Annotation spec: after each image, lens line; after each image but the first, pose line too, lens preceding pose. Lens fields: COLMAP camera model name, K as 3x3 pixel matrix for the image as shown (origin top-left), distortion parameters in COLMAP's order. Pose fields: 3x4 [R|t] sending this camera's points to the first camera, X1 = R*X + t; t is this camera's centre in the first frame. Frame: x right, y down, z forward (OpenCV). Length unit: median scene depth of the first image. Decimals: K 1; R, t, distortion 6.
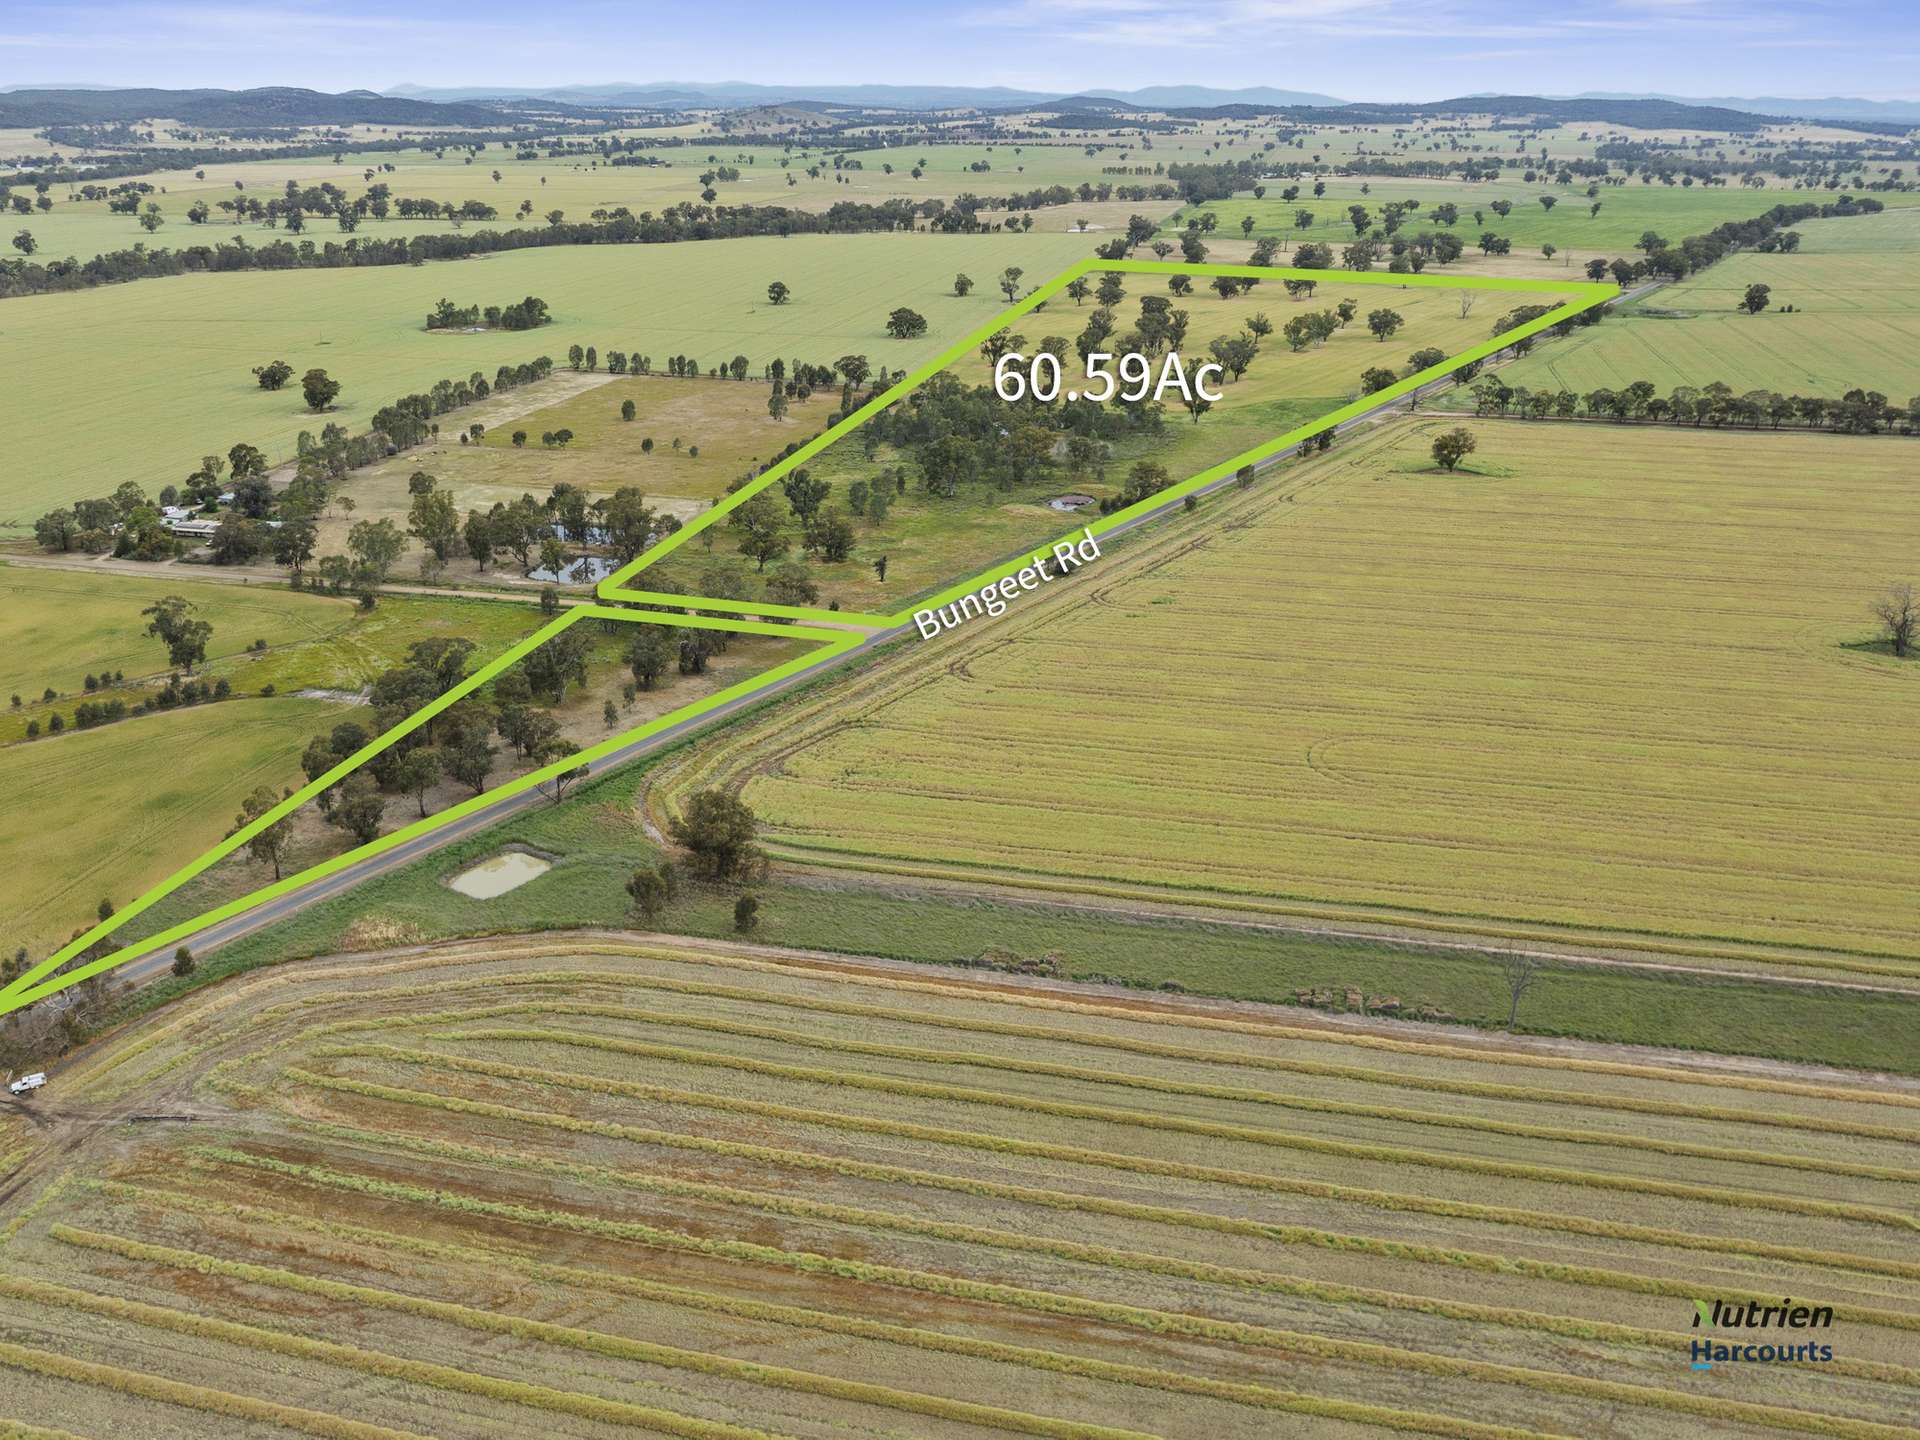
lens RADIAL K [[1311.2, 0, 967.3], [0, 1311.2, 733.7], [0, 0, 1]] dist [-0.027734, 0.002081]
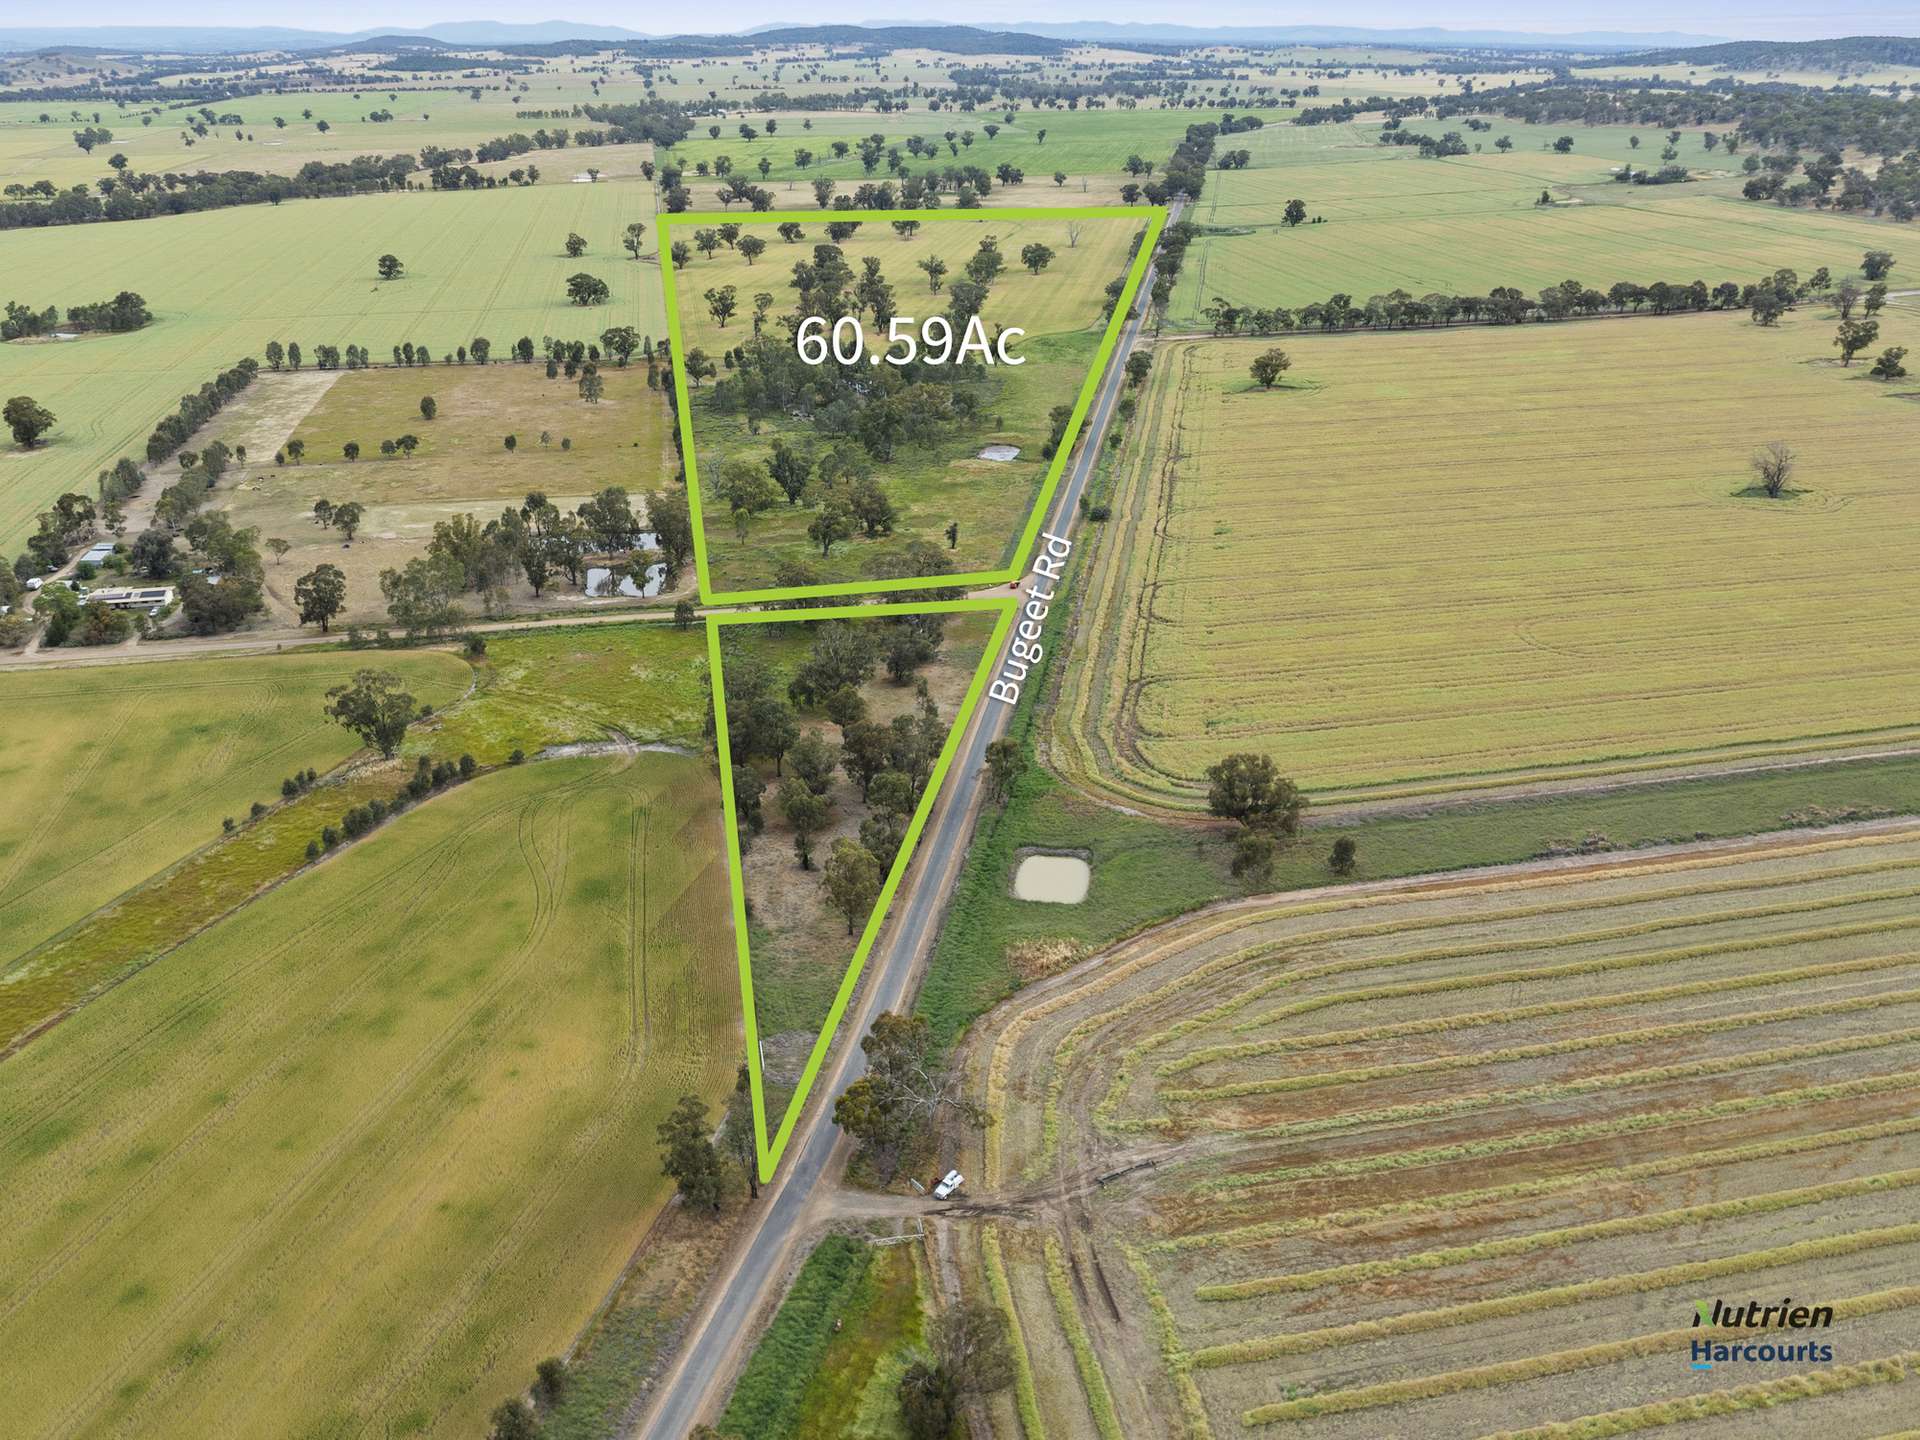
lens RADIAL K [[1311.2, 0, 967.3], [0, 1311.2, 733.7], [0, 0, 1]] dist [-0.027734, 0.002081]
pose [[0.928830, -0.179184, 0.324296, -0.398103], [0.166512, 0.983784, 0.066659, -0.041778], [-0.330982, -0.007915, 0.943604, 0.053598]]
